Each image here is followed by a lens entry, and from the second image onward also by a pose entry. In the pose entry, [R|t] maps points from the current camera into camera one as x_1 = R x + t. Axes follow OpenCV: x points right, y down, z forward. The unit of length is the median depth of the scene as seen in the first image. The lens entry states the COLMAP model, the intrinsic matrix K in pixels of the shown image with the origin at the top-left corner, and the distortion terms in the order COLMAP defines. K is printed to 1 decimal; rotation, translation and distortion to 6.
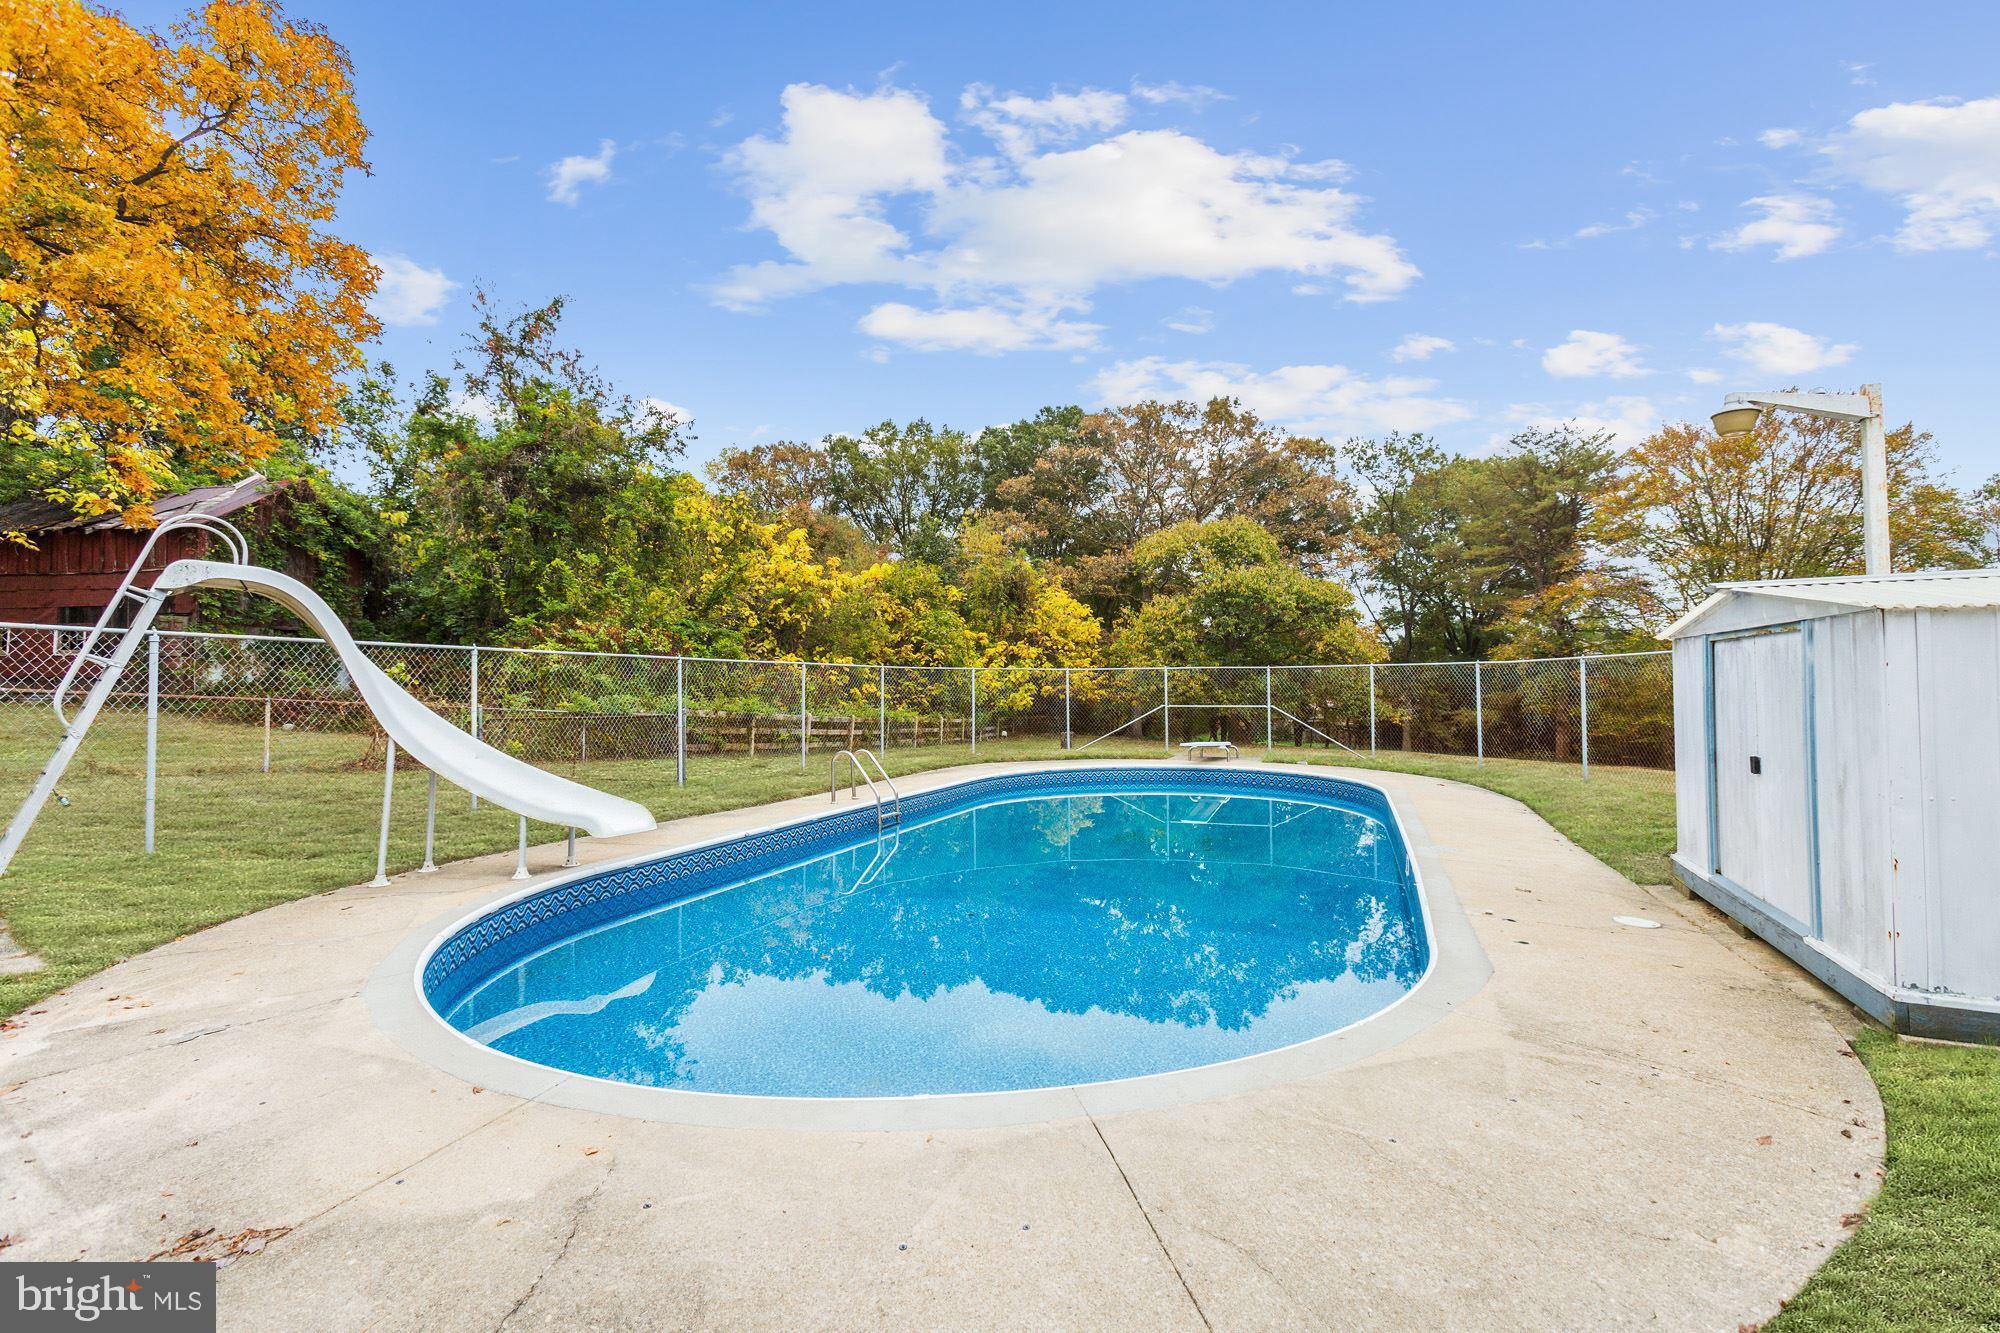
lens RADIAL K [[929.4, 0, 1003.0], [0, 929.4, 657.0], [0, 0, 1]] dist [-0.063270, 0.034914]
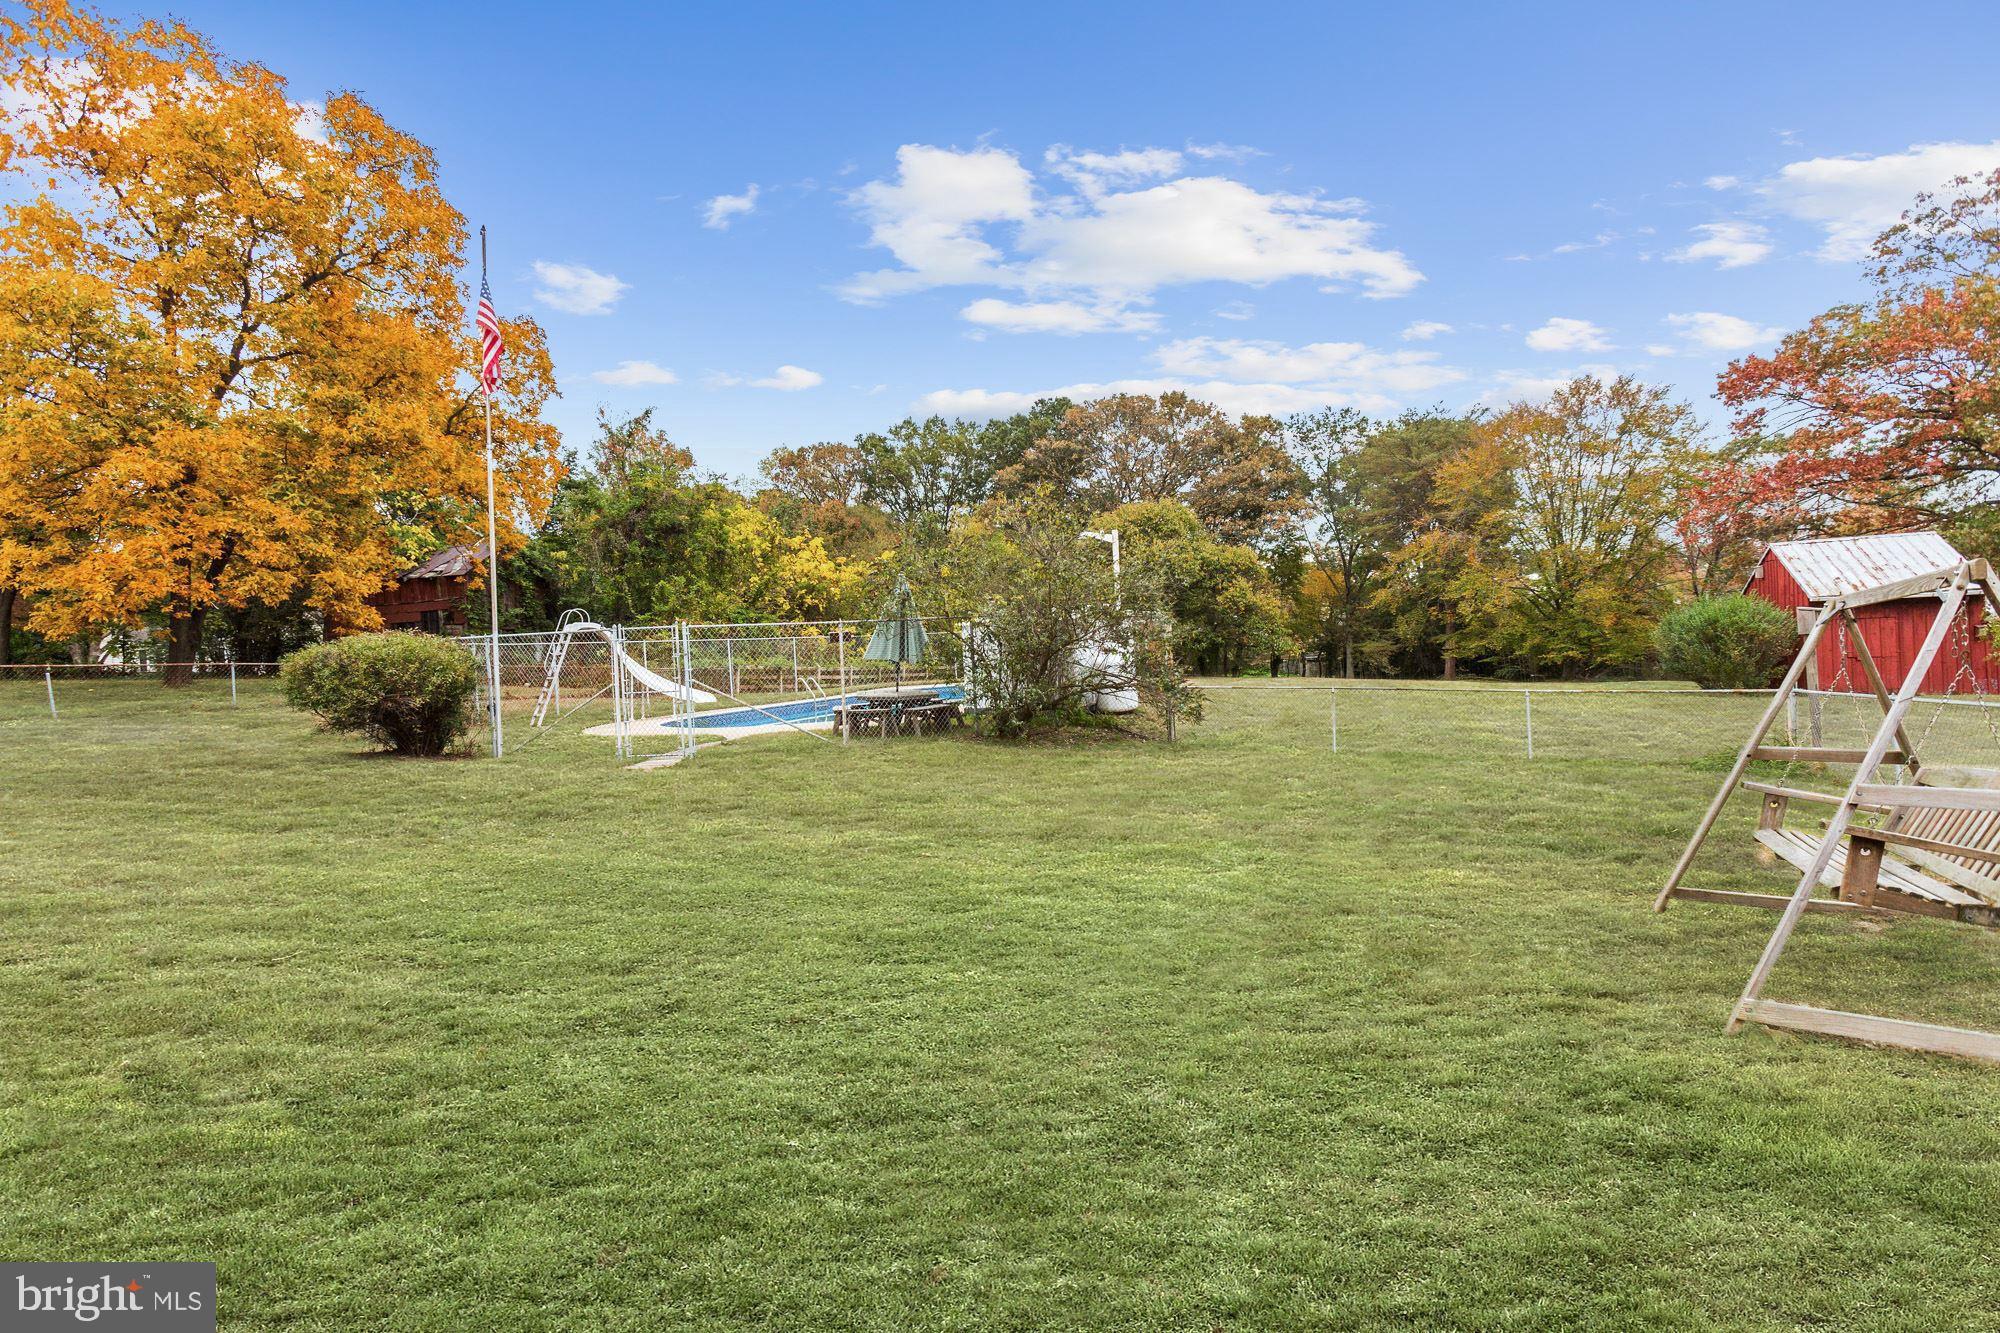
lens RADIAL K [[929.4, 0, 1003.0], [0, 929.4, 657.0], [0, 0, 1]] dist [-0.063270, 0.034914]
pose [[0.995899, -0.042252, -0.079999, 0.175616], [0.046518, 0.997551, 0.052235, -0.016397], [0.077596, -0.055742, 0.995425, -0.421379]]
